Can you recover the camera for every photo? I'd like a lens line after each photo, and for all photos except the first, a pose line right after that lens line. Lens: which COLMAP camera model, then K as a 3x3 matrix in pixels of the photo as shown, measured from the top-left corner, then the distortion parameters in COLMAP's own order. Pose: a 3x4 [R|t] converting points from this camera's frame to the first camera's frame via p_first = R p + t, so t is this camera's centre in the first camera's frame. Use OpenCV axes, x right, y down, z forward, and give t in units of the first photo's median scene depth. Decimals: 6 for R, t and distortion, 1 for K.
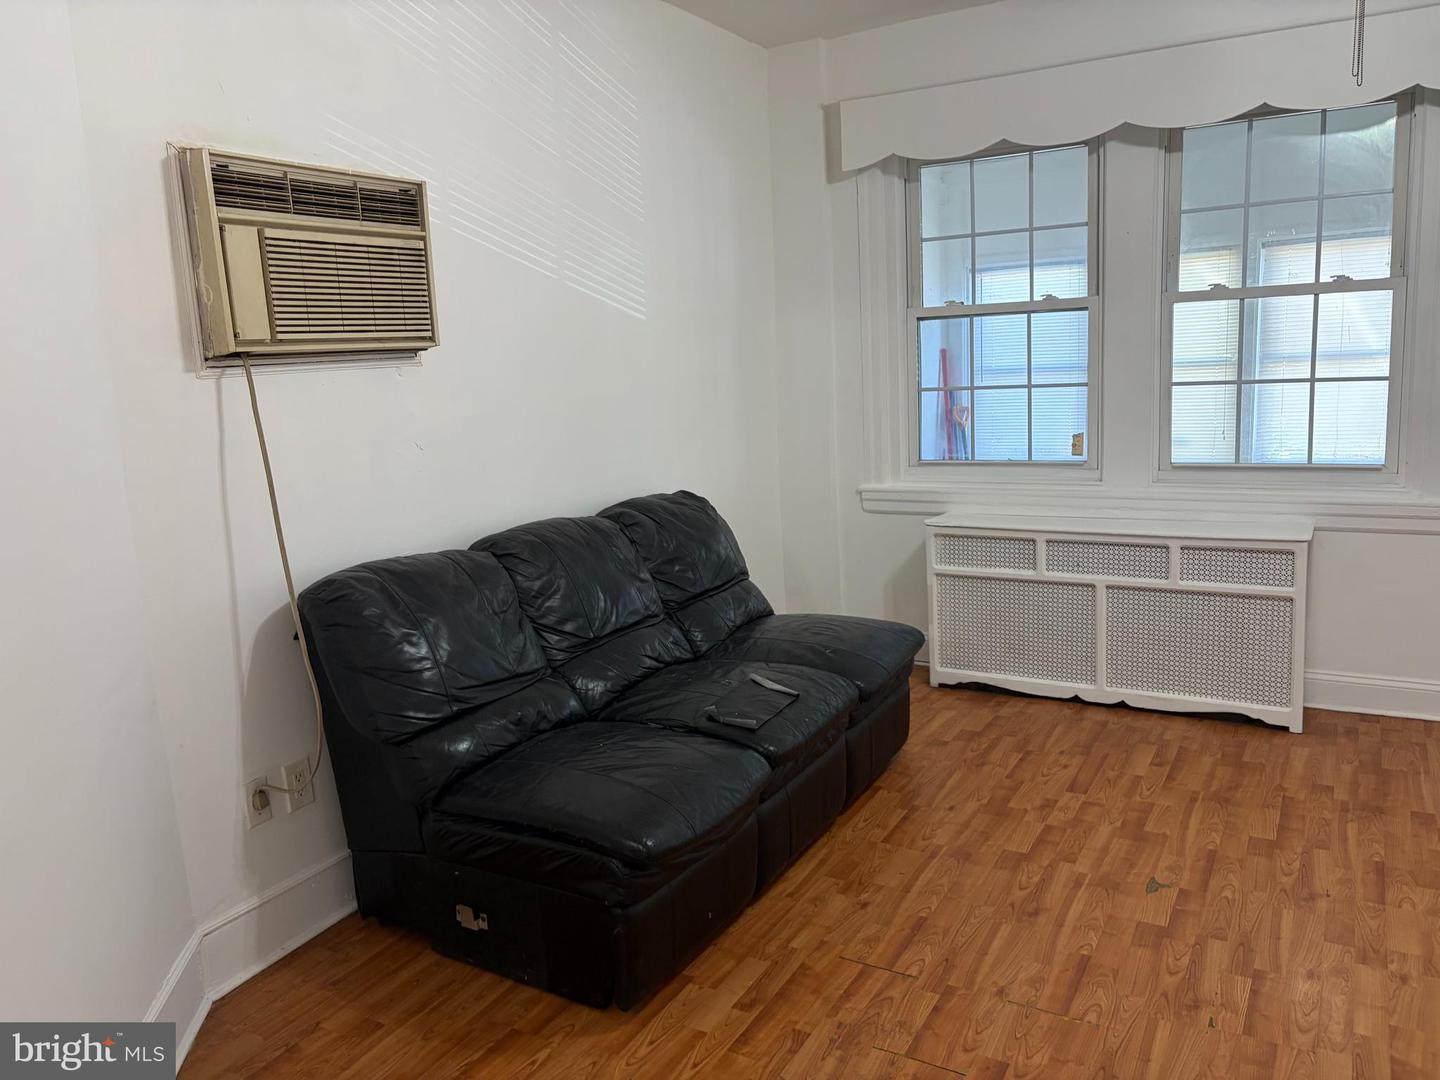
lens RADIAL K [[1090.3, 0, 727.6], [0, 1090.3, 526.9], [0, 0, 1]] dist [0.038022, -0.048305]
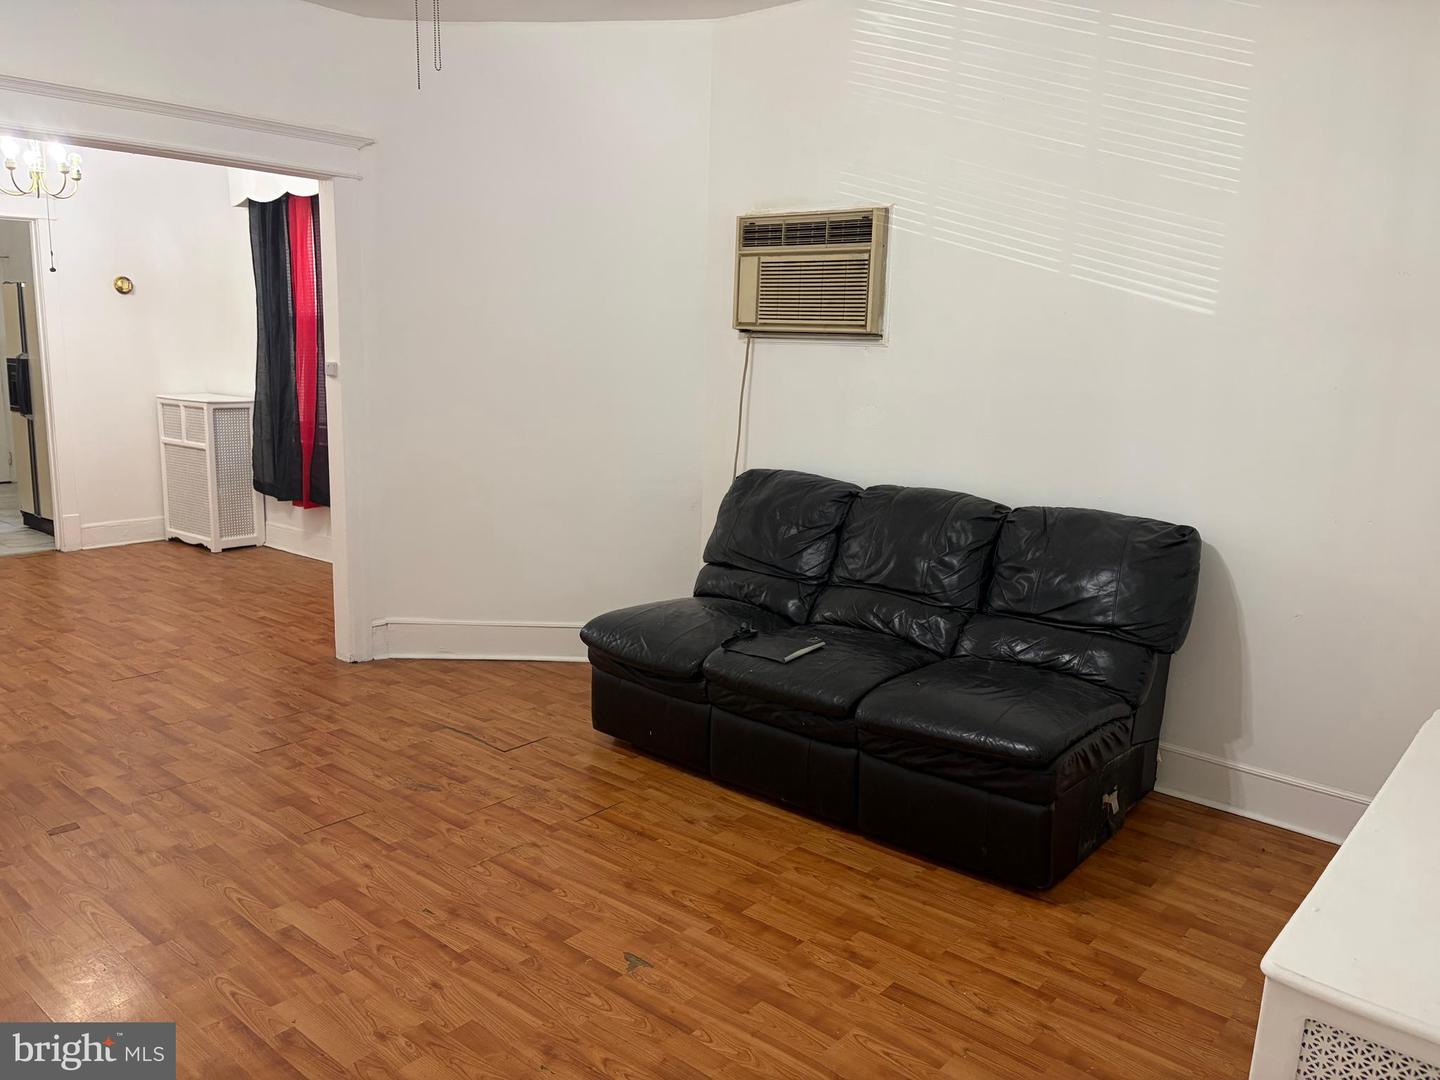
lens RADIAL K [[1090.3, 0, 724.6], [0, 1090.3, 554.8], [0, 0, 1]] dist [0.038022, -0.048305]
pose [[-0.186069, 0.237940, -0.953291, 1.153725], [-0.178825, 0.945828, 0.270981, -0.248387], [0.966126, 0.220894, -0.133439, 1.112519]]
